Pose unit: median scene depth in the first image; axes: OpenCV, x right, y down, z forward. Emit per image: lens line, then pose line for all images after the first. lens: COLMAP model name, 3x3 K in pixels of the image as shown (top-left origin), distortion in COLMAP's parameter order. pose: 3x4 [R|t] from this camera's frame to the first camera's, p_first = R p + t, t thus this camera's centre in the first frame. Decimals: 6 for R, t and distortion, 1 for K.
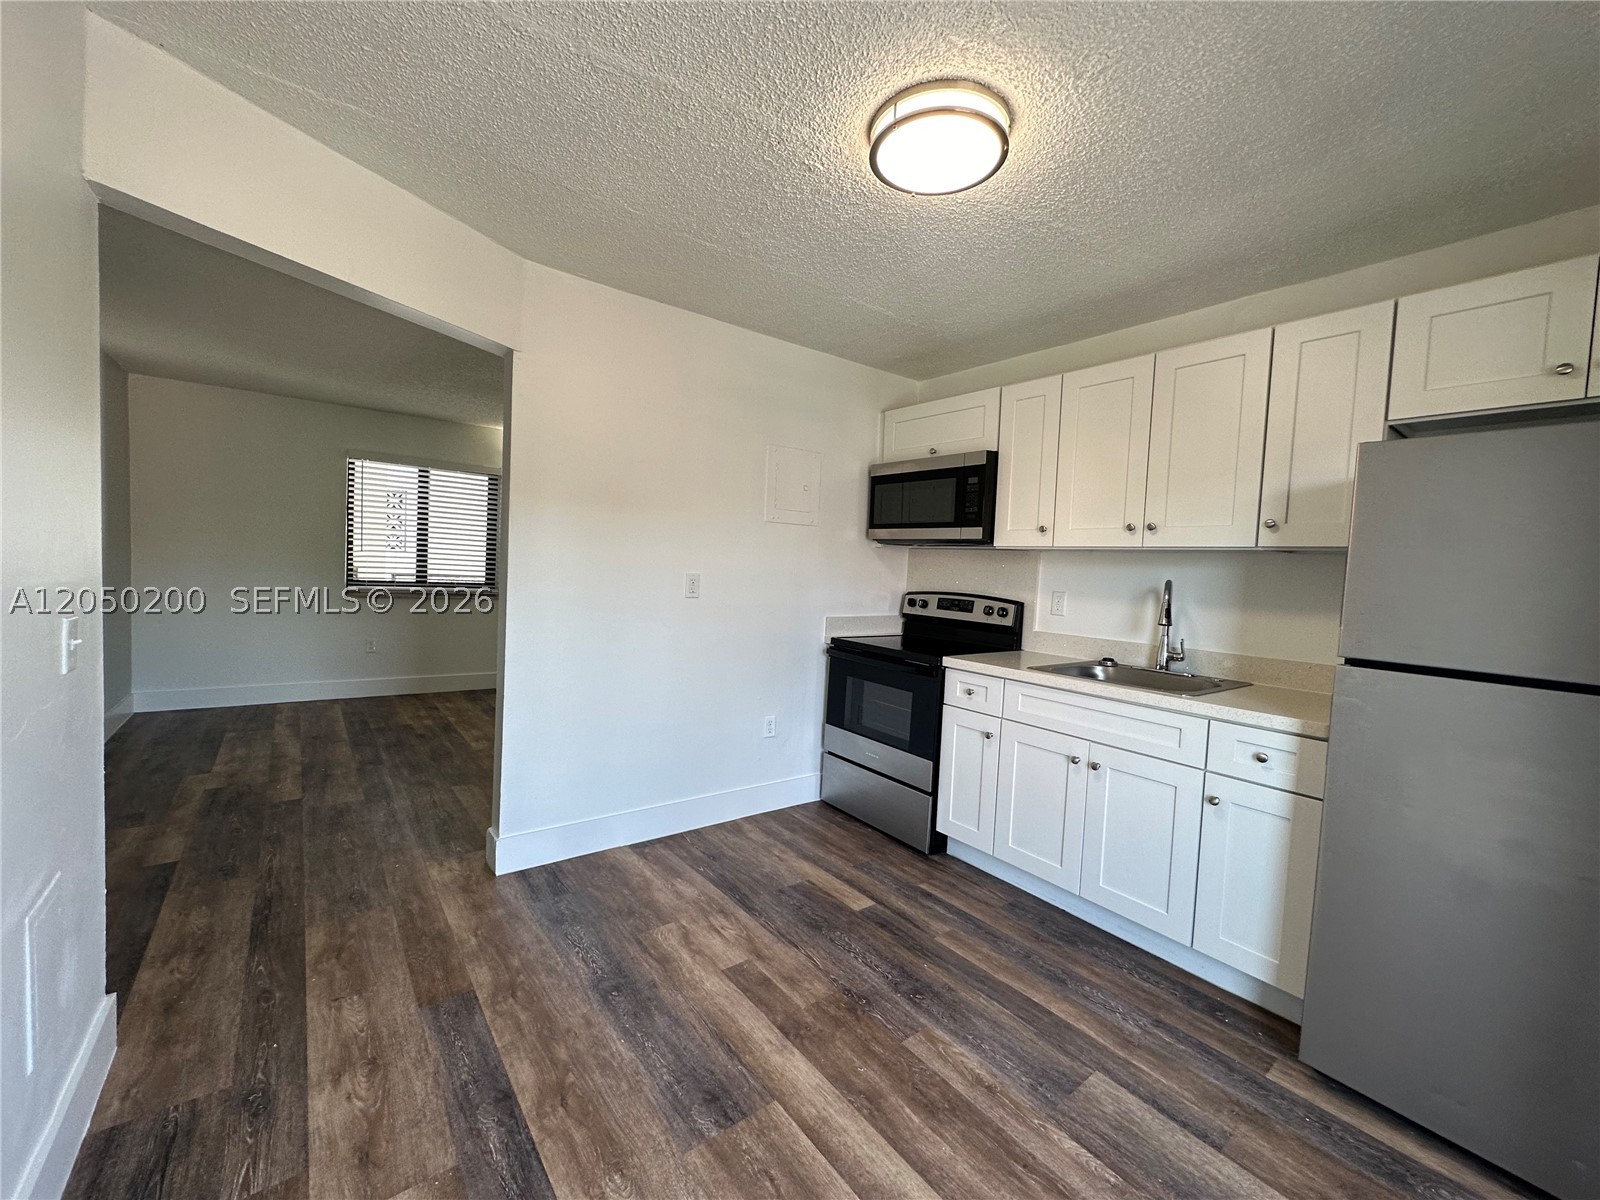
lens RADIAL K [[637.4, 0, 796.9], [0, 637.4, 596.2], [0, 0, 1]] dist [-0.004630, 0.001344]
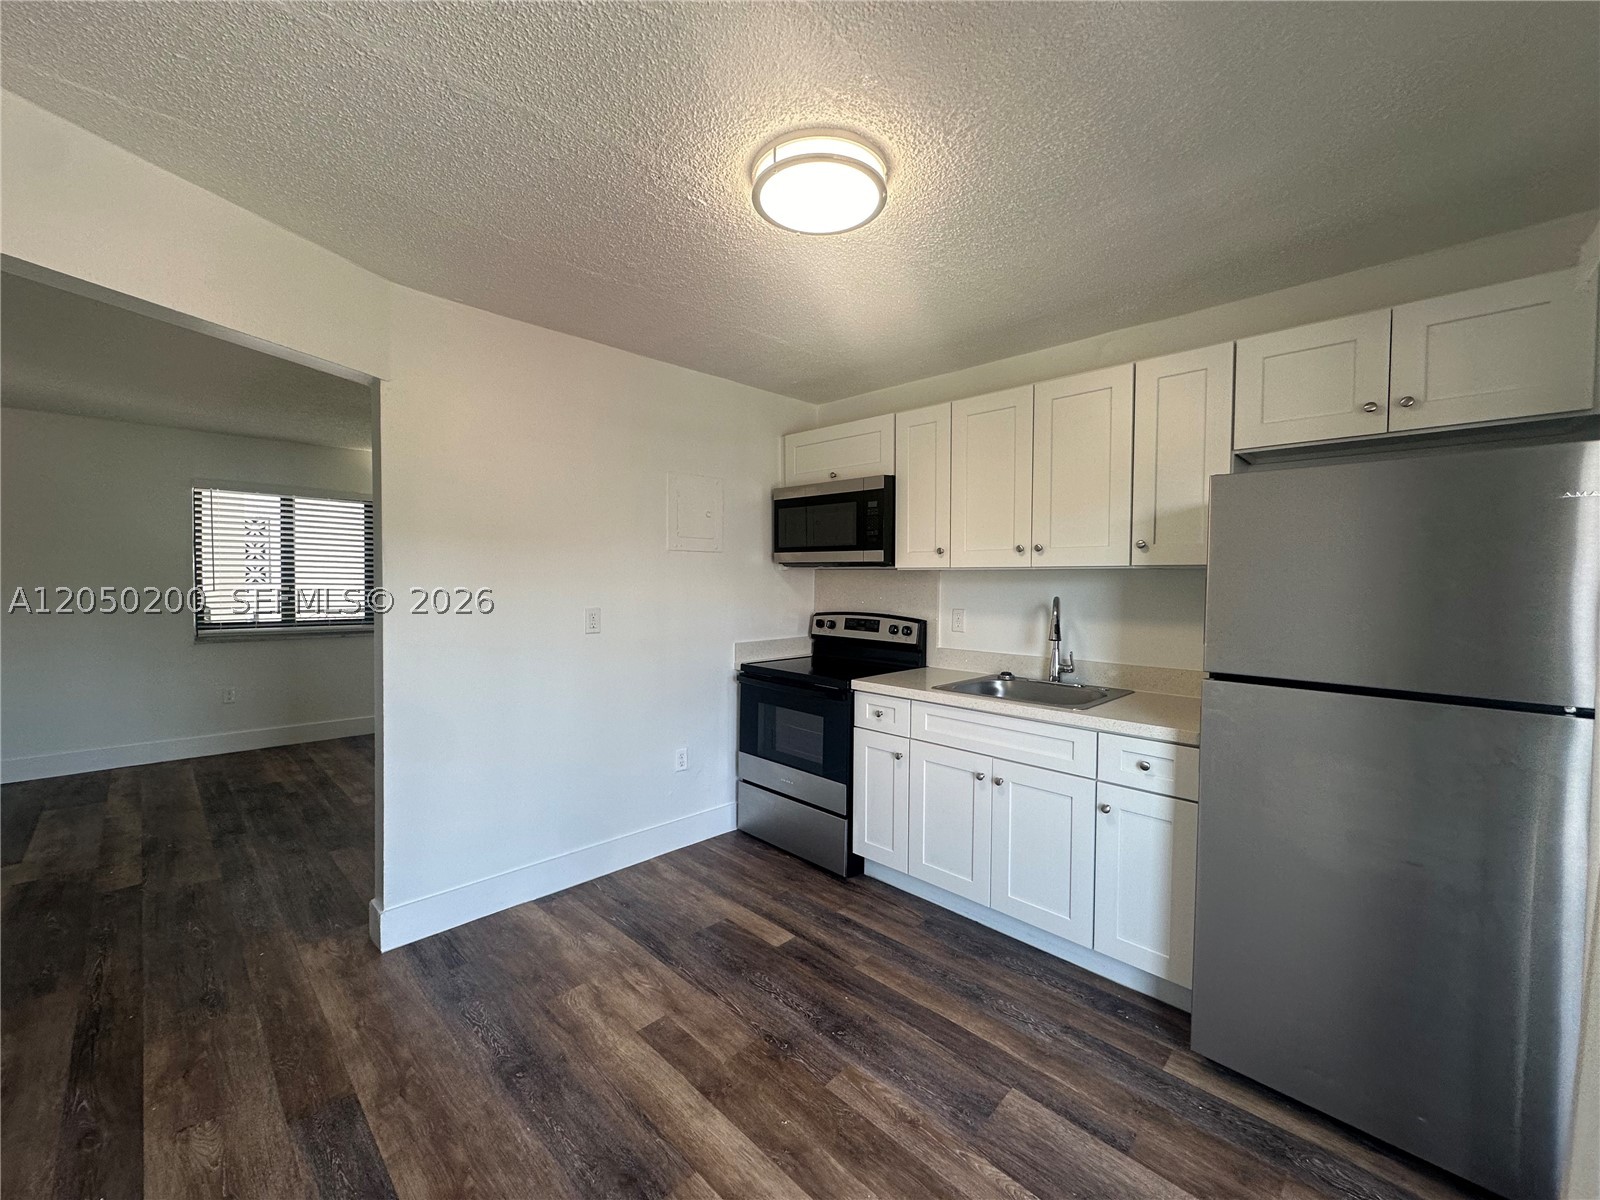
lens RADIAL K [[637.4, 0, 796.2], [0, 637.4, 595.9], [0, 0, 1]] dist [-0.004630, 0.001344]
pose [[0.989995, -0.042727, 0.134477, 0.014913], [0.044876, 0.998908, -0.012988, -0.034267], [-0.133775, 0.018893, 0.990832, 0.010173]]
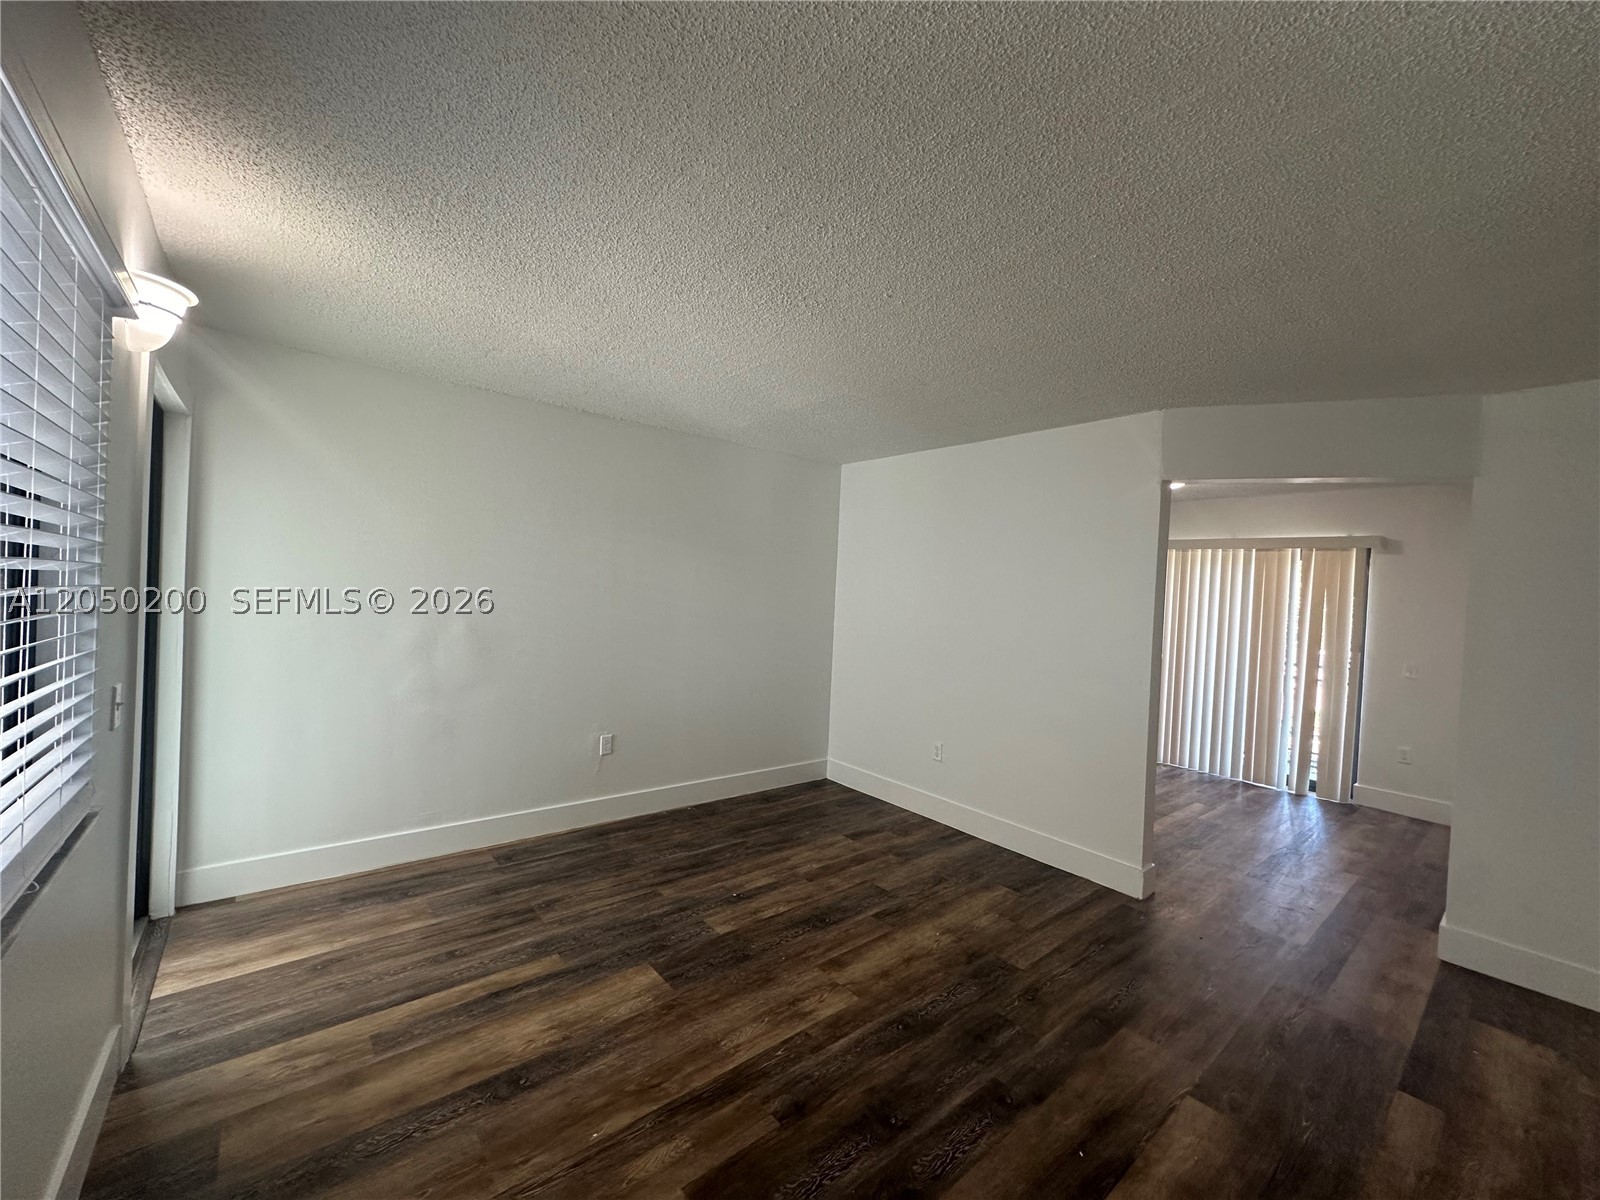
lens RADIAL K [[637.4, 0, 798.2], [0, 637.4, 597.4], [0, 0, 1]] dist [-0.004630, 0.001344]
pose [[-0.029624, -0.062432, 0.997609, -1.773891], [-0.002593, 0.998049, 0.062383, -0.239497], [-0.999558, -0.000739, -0.029728, 1.843179]]
